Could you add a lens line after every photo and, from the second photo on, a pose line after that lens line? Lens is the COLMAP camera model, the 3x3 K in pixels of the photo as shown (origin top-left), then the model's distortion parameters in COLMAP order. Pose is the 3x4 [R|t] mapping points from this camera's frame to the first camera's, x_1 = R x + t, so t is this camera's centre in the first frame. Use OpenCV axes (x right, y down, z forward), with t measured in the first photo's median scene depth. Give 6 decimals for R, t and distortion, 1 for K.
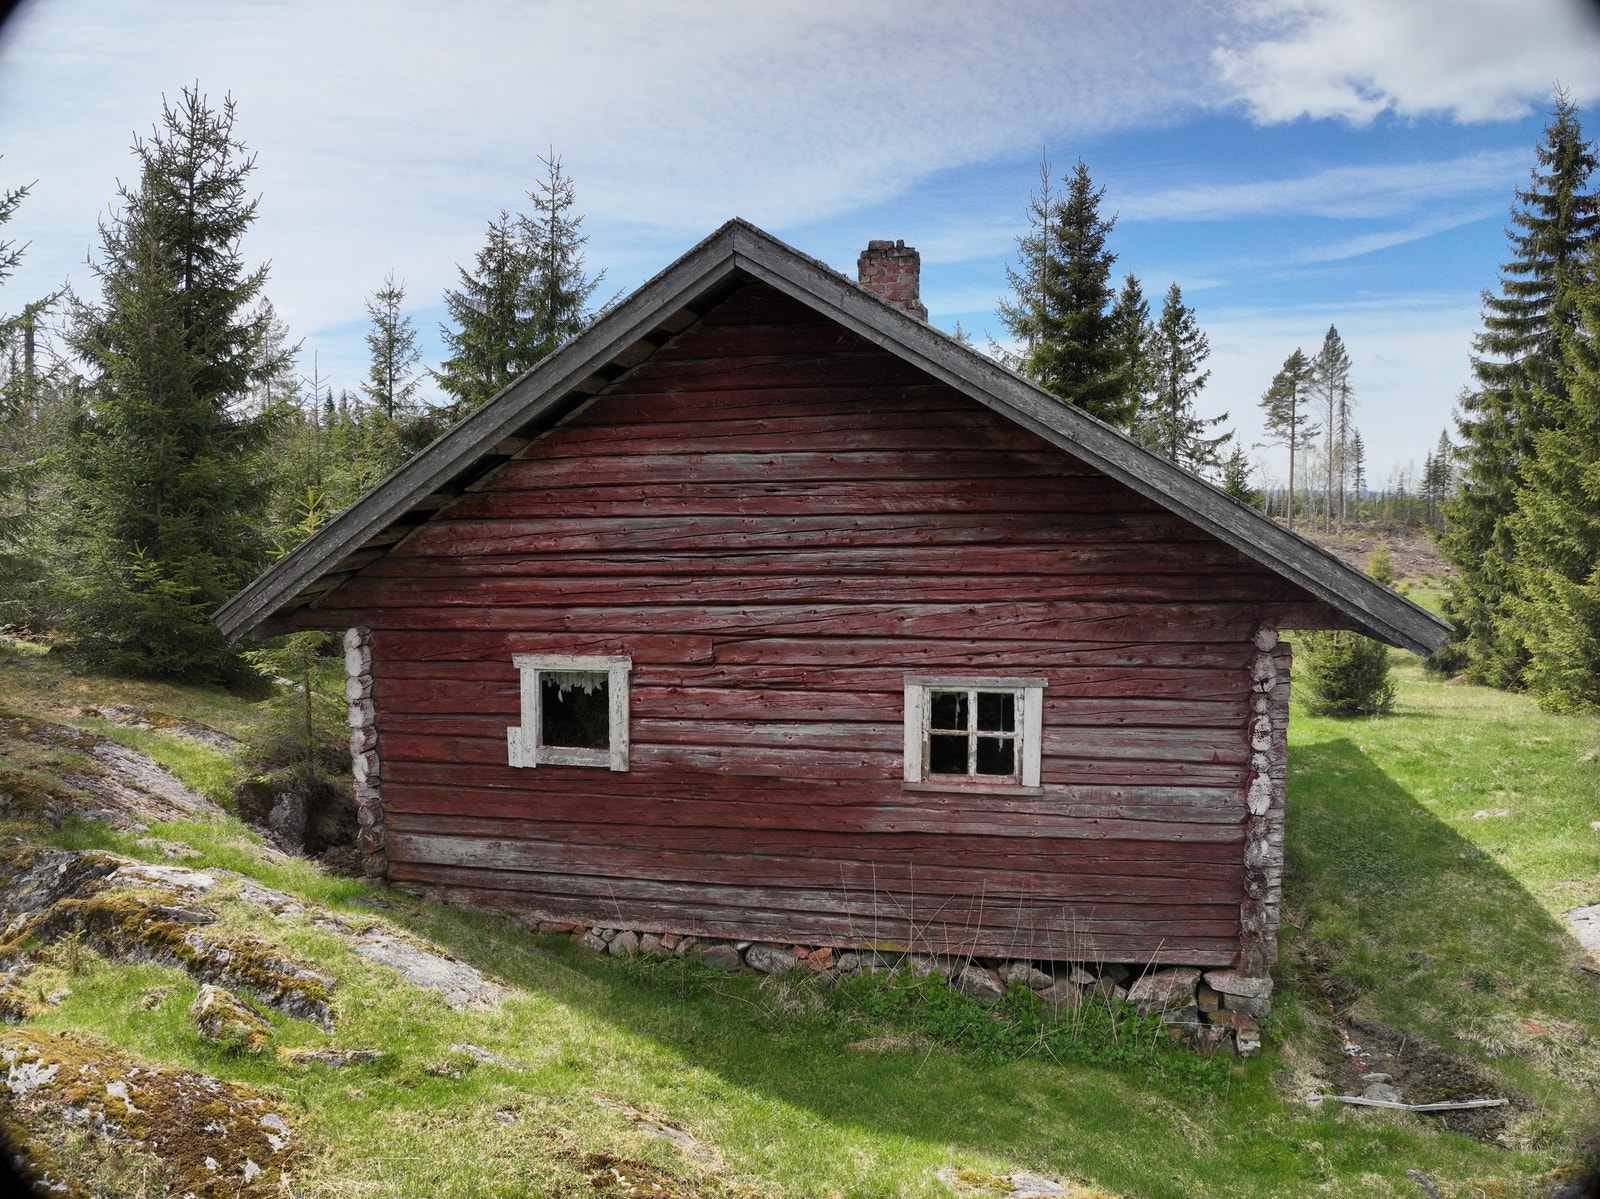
lens RADIAL K [[1108.5, 0, 808.9], [0, 1108.5, 590.2], [0, 0, 1]] dist [-0.103692, -0.010966]
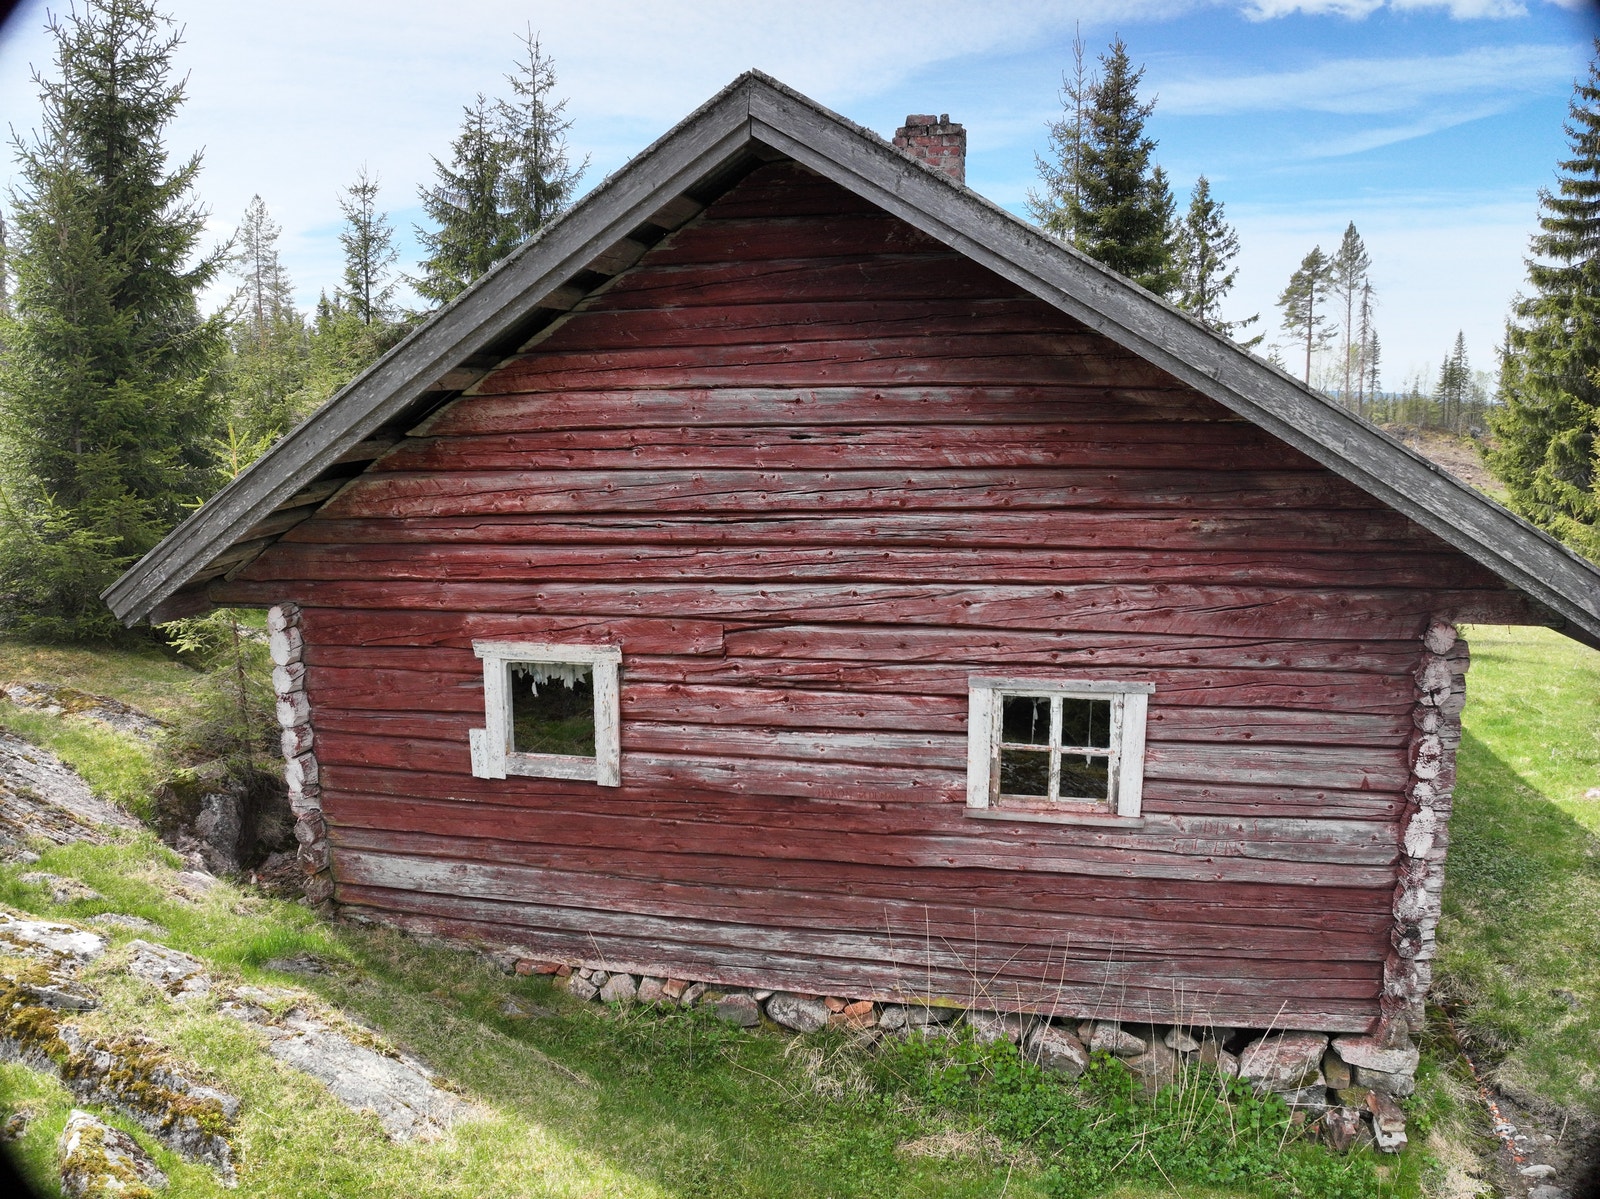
lens RADIAL K [[1108.5, 0, 808.9], [0, 1108.5, 590.2], [0, 0, 1]] dist [-0.103692, -0.010966]
pose [[0.999994, -0.001573, -0.003155, -0.023834], [0.001850, 0.995944, 0.089955, -0.051912], [0.003001, -0.089960, 0.995941, 0.220664]]
